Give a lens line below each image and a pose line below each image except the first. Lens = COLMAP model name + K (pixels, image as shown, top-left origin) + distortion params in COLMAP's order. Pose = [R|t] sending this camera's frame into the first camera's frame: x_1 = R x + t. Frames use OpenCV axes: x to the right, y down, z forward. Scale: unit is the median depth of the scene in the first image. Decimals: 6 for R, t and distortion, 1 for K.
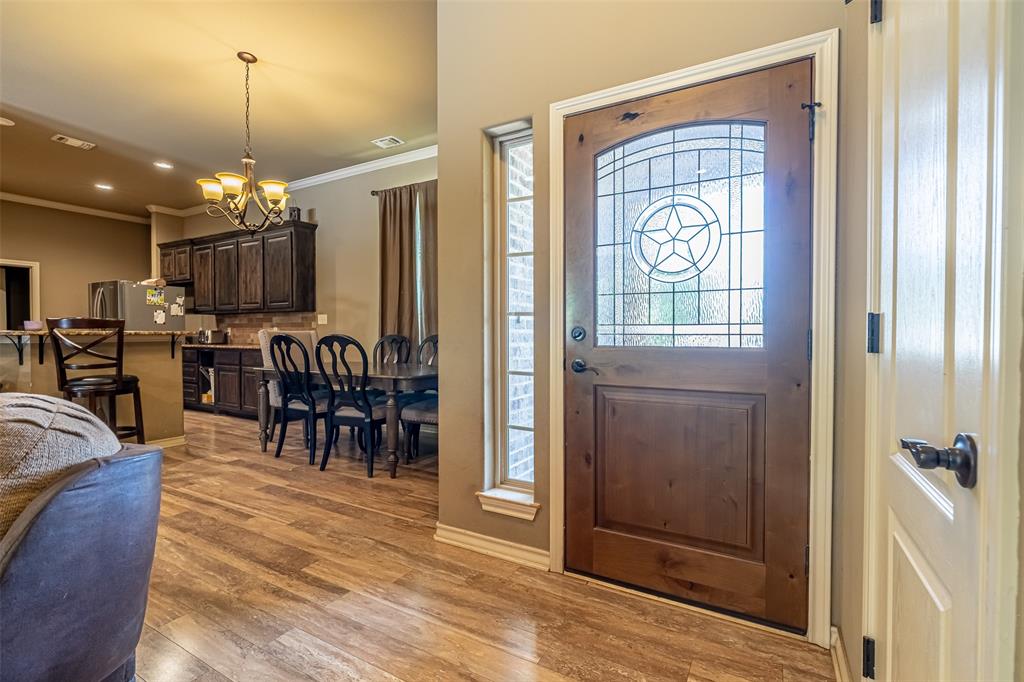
lens RADIAL K [[466.9, 0, 522.5], [0, 466.9, 337.2], [0, 0, 1]] dist [-0.007030, 0.003874]
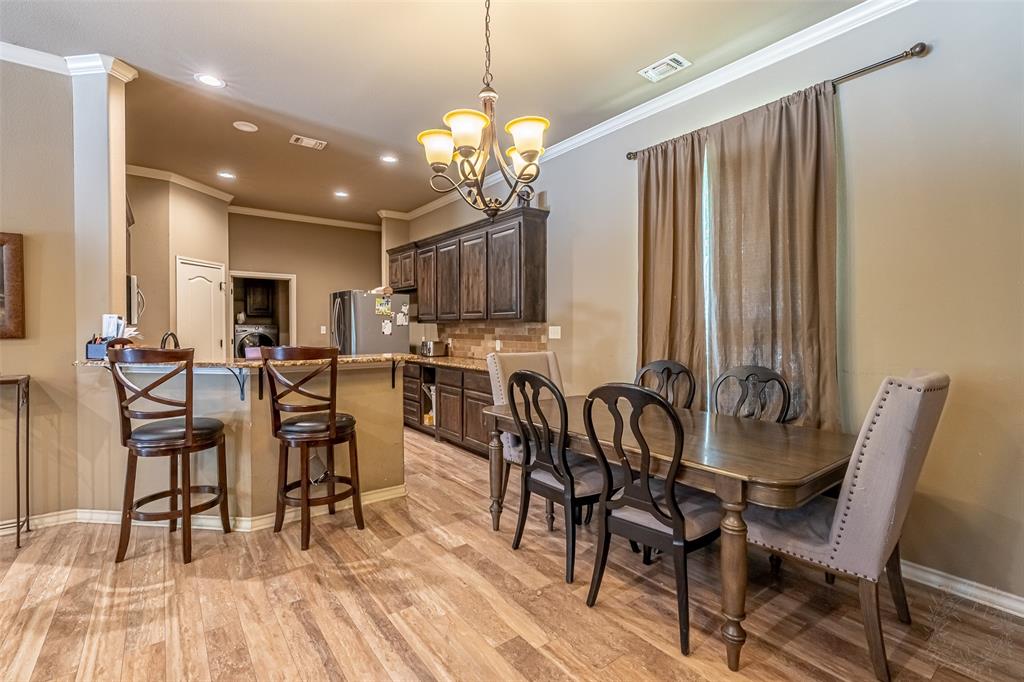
lens RADIAL K [[466.9, 0, 506.8], [0, 466.9, 332.1], [0, 0, 1]] dist [-0.007030, 0.003874]
pose [[0.908991, 0.008453, -0.416729, -0.203512], [-0.007296, 0.999964, 0.004370, -0.047954], [0.416751, -0.000932, 0.909020, 0.298769]]
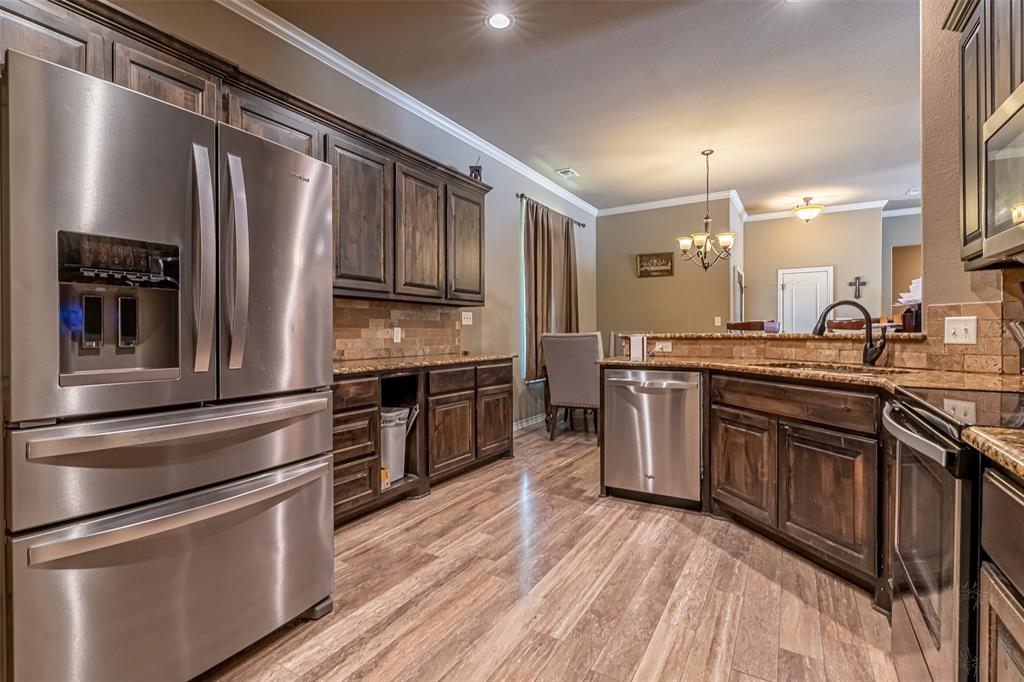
lens RADIAL K [[466.9, 0, 519.9], [0, 466.9, 337.0], [0, 0, 1]] dist [-0.007030, 0.003874]
pose [[0.038063, 0.005792, 0.999259, -1.353475], [0.019224, 0.999794, -0.006528, -0.003314], [-0.999090, 0.019459, 0.037944, 1.001283]]
